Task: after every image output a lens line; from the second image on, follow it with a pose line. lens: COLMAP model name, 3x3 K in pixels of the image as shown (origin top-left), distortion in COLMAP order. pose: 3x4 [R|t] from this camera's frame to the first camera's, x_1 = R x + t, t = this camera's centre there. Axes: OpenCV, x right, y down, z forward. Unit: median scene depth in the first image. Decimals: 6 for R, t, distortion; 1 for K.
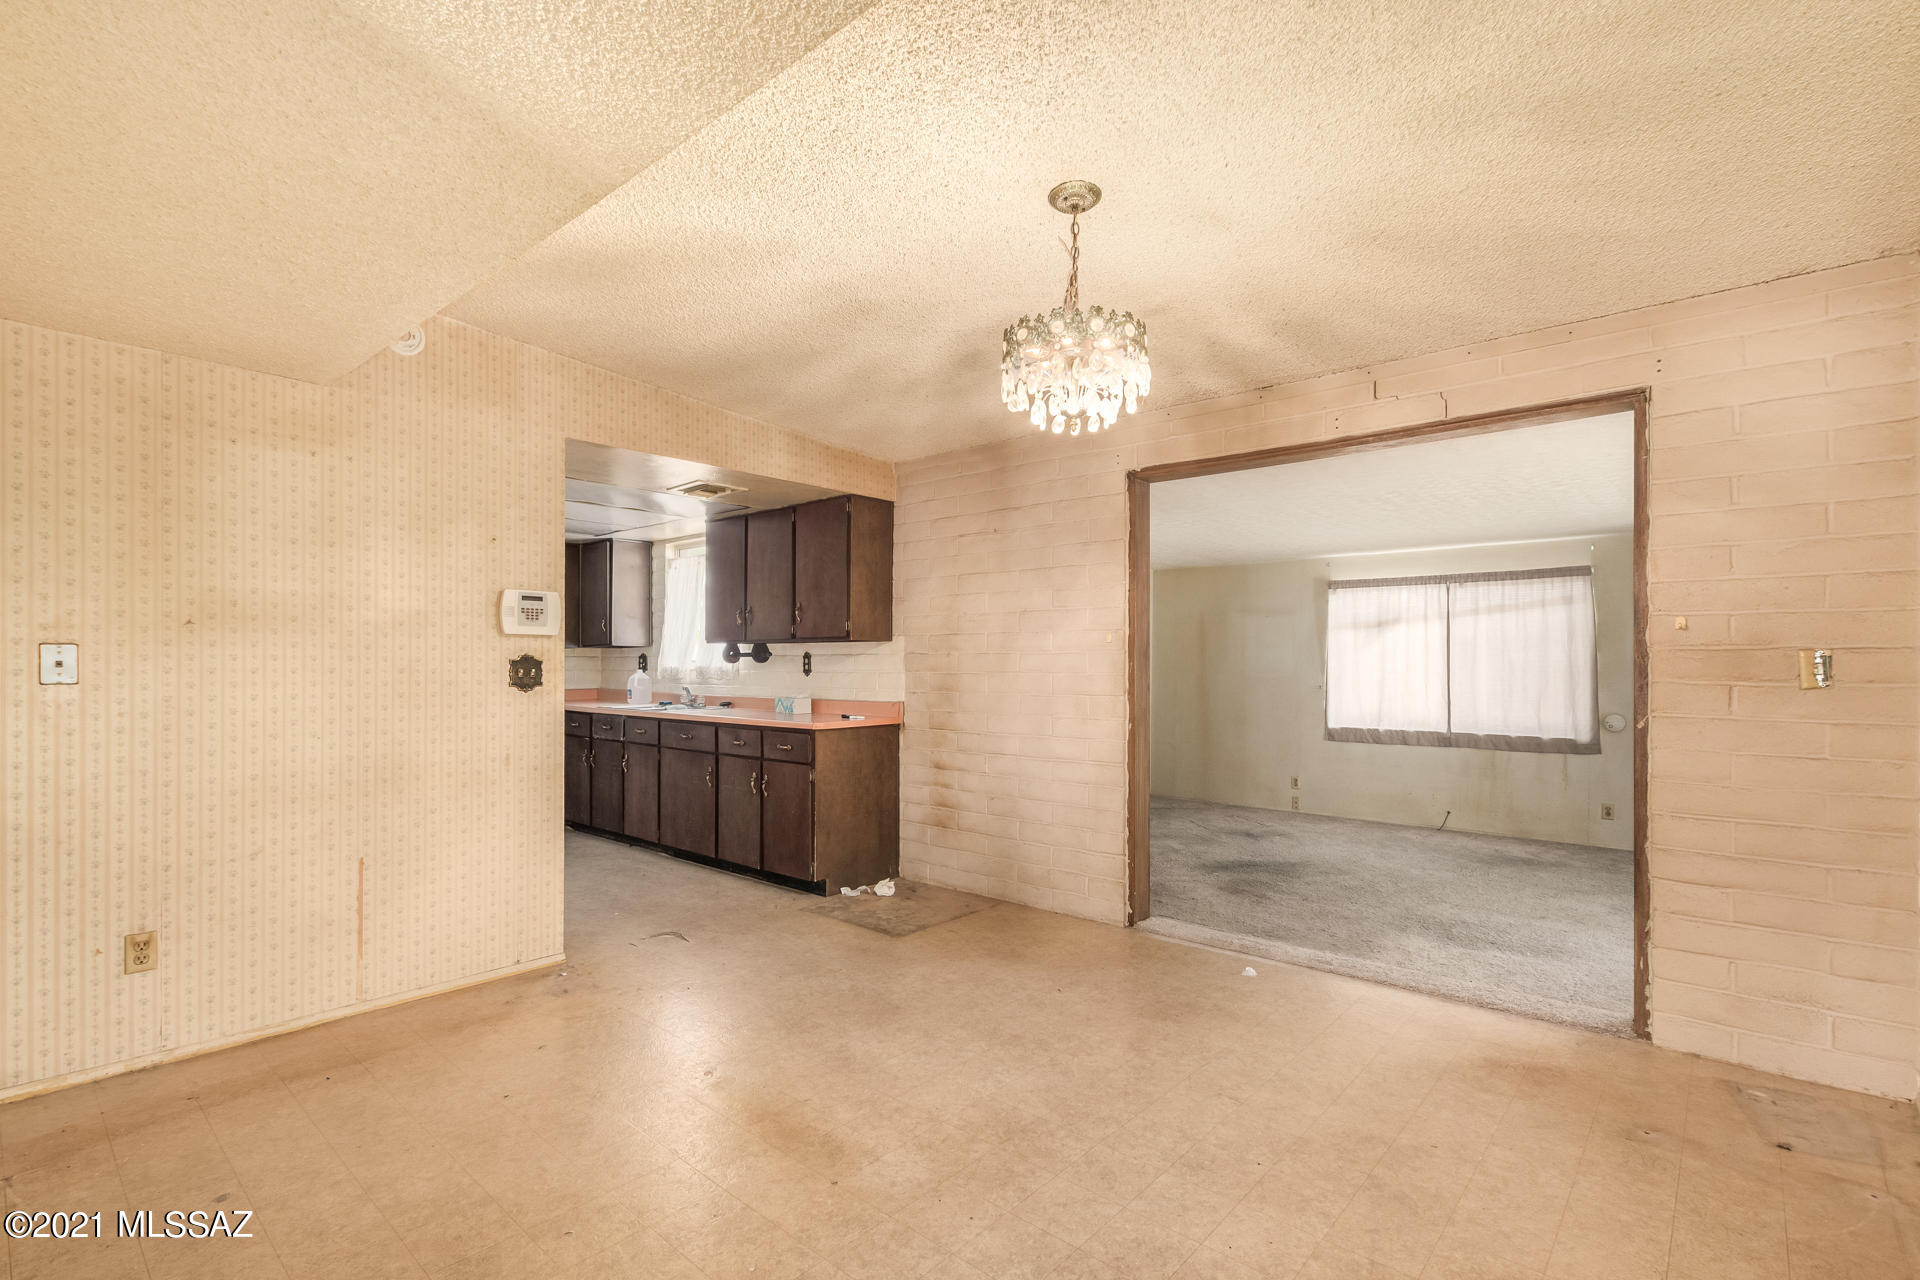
lens RADIAL K [[876.2, 0, 958.1], [0, 876.2, 667.5], [0, 0, 1]] dist [-0.000061, -0.000230]
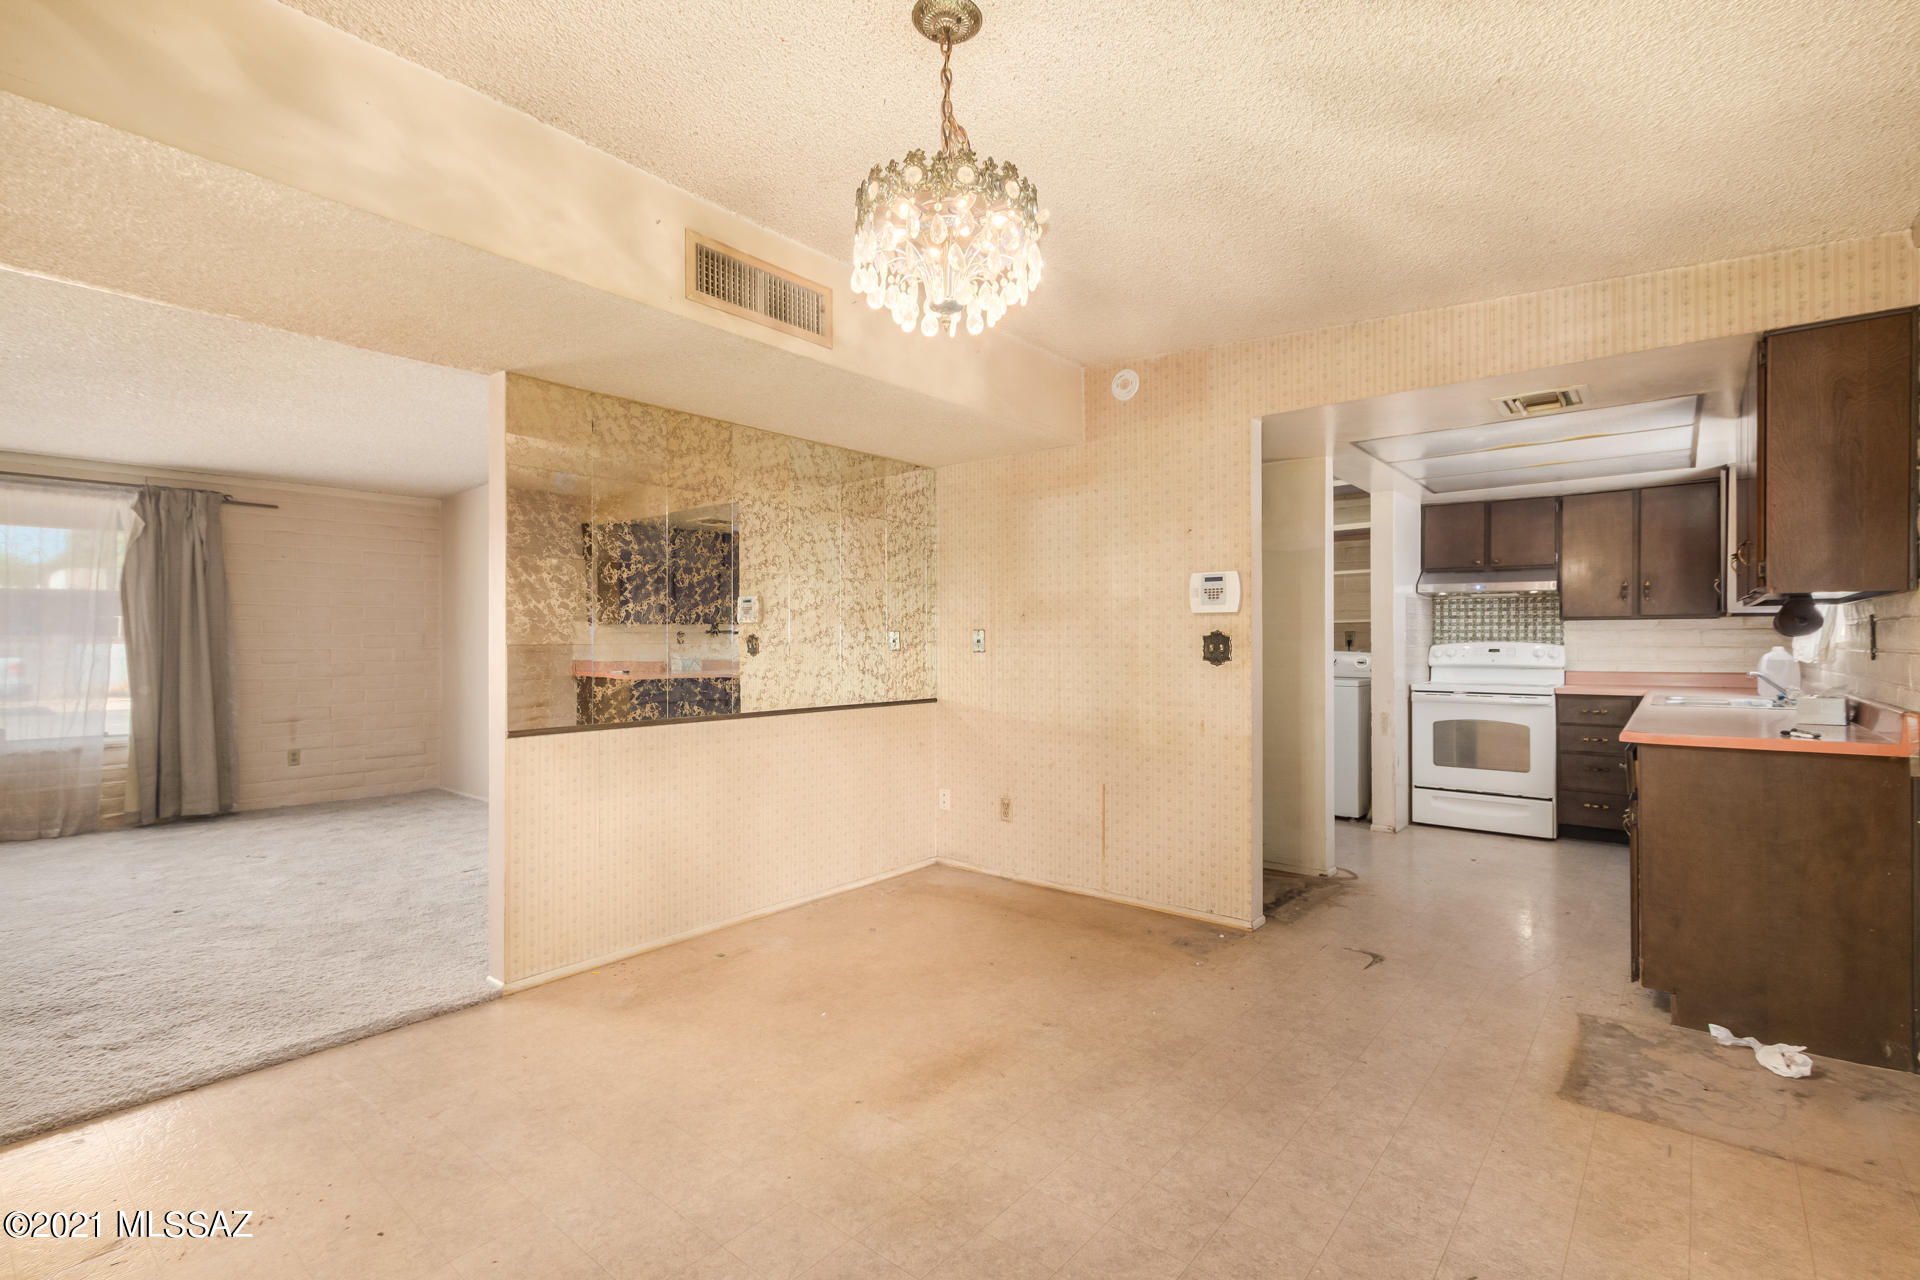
lens RADIAL K [[880.6, 0, 960.0], [0, 880.6, 640.0], [0, 0, 1]] dist [0.003007, 0.000253]
pose [[0.023093, -0.002817, -0.999729, 0.497356], [-0.000544, 0.999996, -0.002830, -0.000372], [0.999733, 0.000610, 0.023091, 0.552934]]
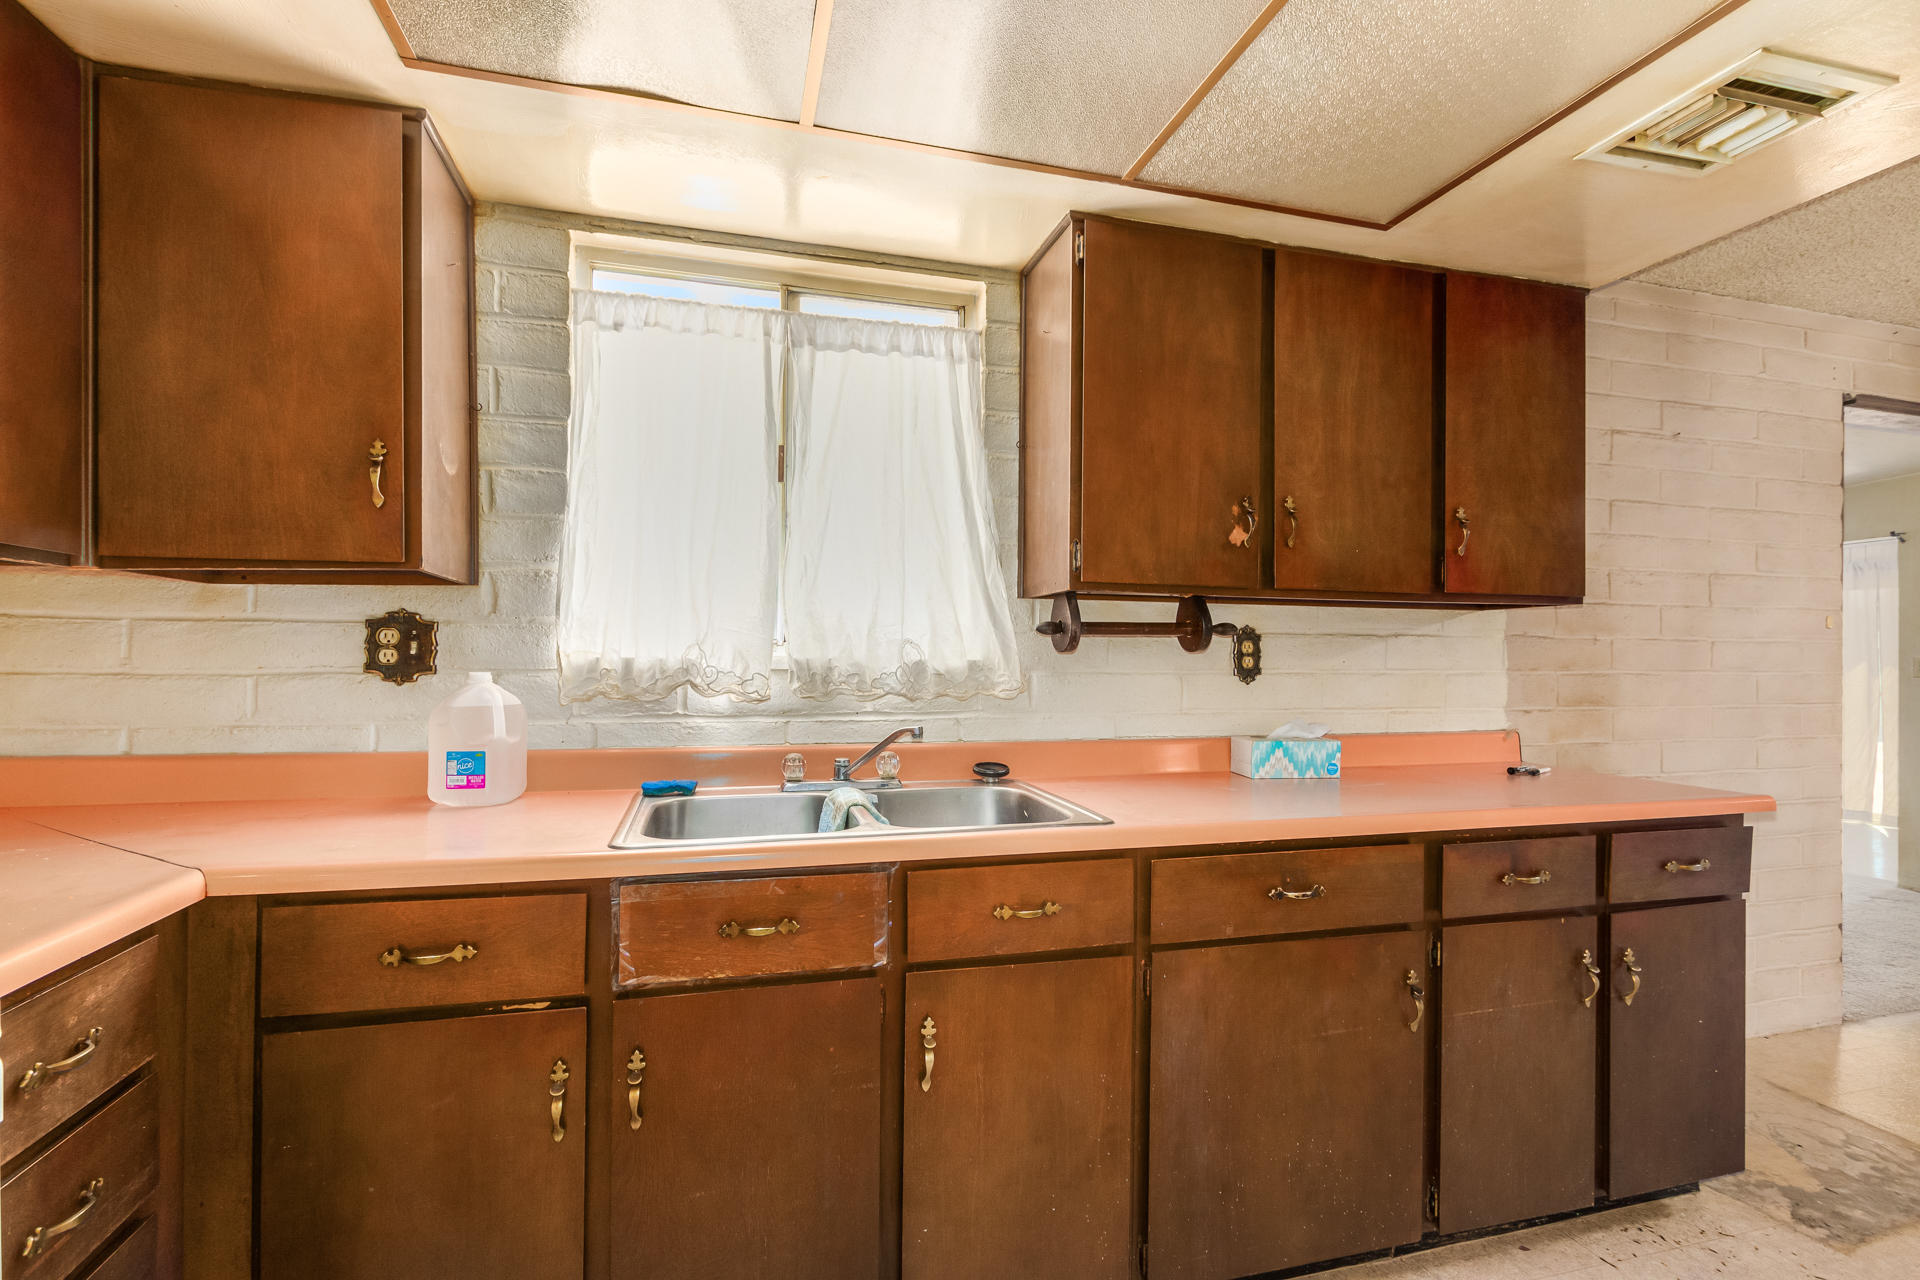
lens RADIAL K [[886.4, 0, 986.7], [0, 886.4, 651.1], [0, 0, 1]] dist [0.000124, -0.000163]
pose [[0.548119, 0.007072, 0.836370, -0.800546], [-0.003867, 0.999975, -0.005921, -0.003633], [-0.836391, 0.000011, 0.548133, 1.176029]]
